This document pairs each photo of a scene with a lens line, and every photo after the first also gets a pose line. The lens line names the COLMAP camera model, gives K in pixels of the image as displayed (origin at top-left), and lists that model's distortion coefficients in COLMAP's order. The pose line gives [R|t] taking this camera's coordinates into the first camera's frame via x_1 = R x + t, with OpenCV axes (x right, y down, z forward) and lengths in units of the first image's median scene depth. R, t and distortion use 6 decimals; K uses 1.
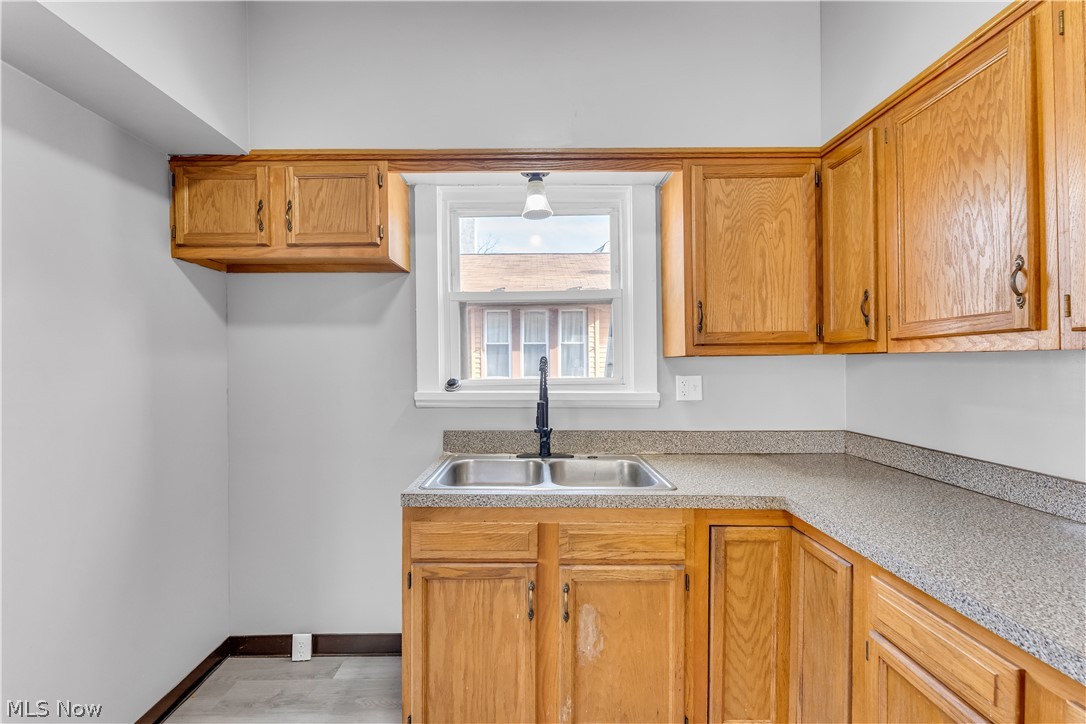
lens RADIAL K [[440.5, 0, 537.7], [0, 440.5, 368.1], [0, 0, 1]] dist [-0.000819, -0.000080]
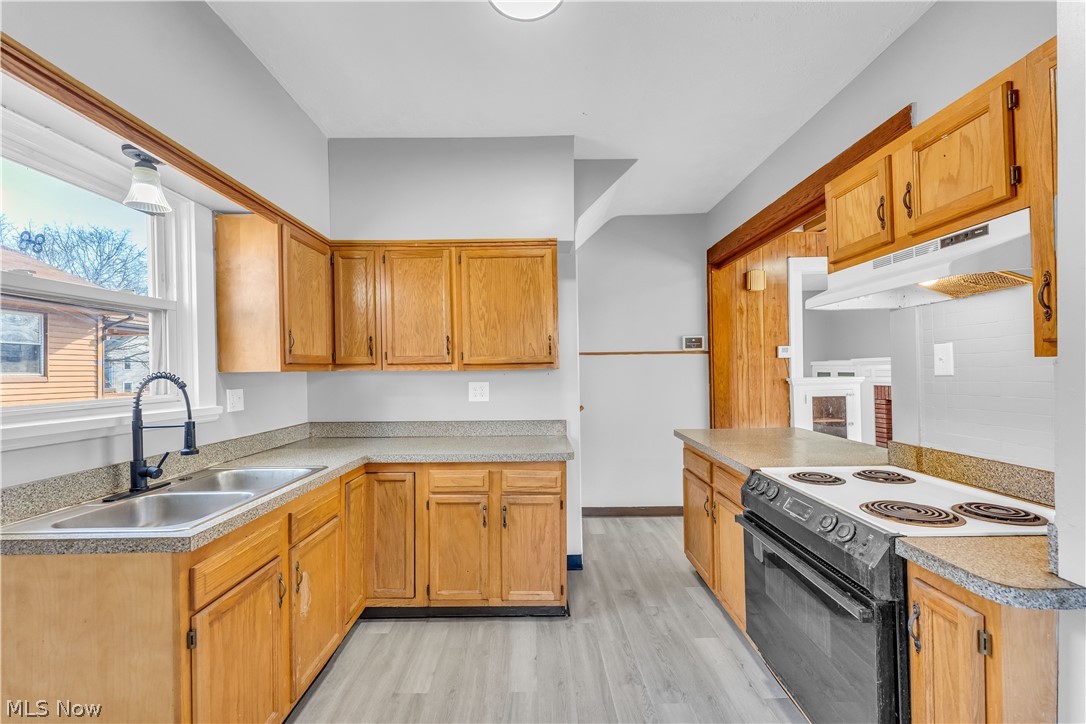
lens RADIAL K [[440.5, 0, 537.7], [0, 440.5, 368.1], [0, 0, 1]] dist [-0.000819, -0.000080]
pose [[-0.000873, 0.011258, 0.999936, -0.927272], [0.020779, 0.999721, -0.011238, -0.009826], [-0.999784, 0.020768, -0.001107, 0.268789]]
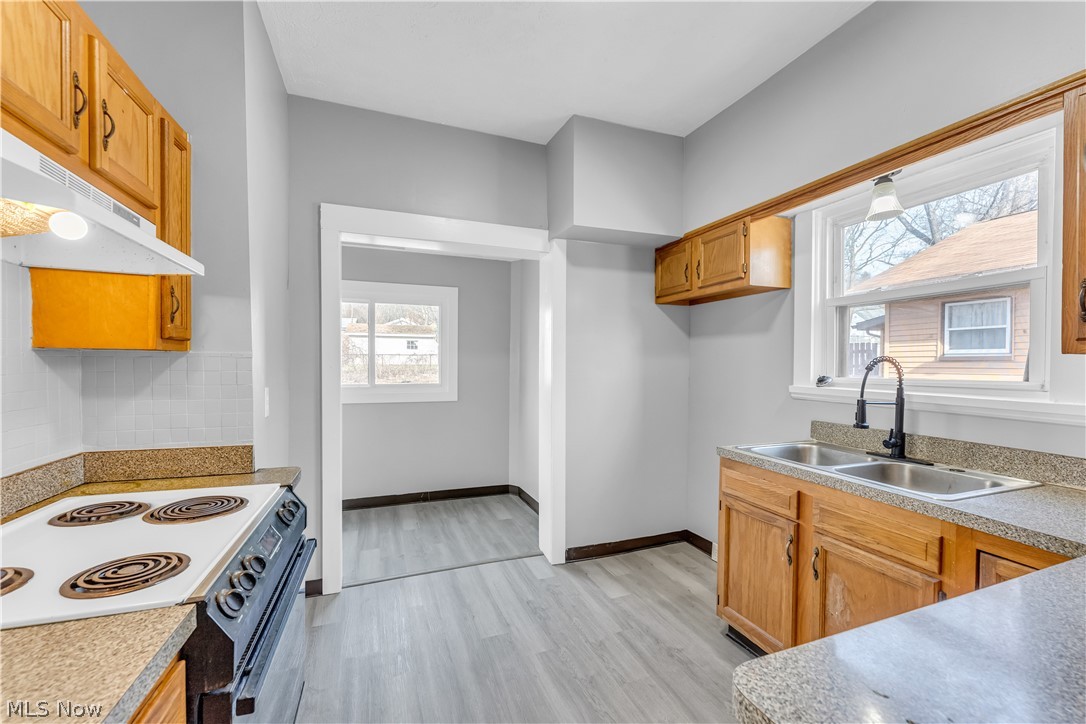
lens RADIAL K [[440.5, 0, 537.7], [0, 440.5, 368.1], [0, 0, 1]] dist [-0.000819, -0.000080]
pose [[0.349160, 0.018503, -0.936881, 0.735339], [-0.013365, 0.999802, 0.014765, -0.003823], [0.936968, 0.007366, 0.349338, -0.103816]]
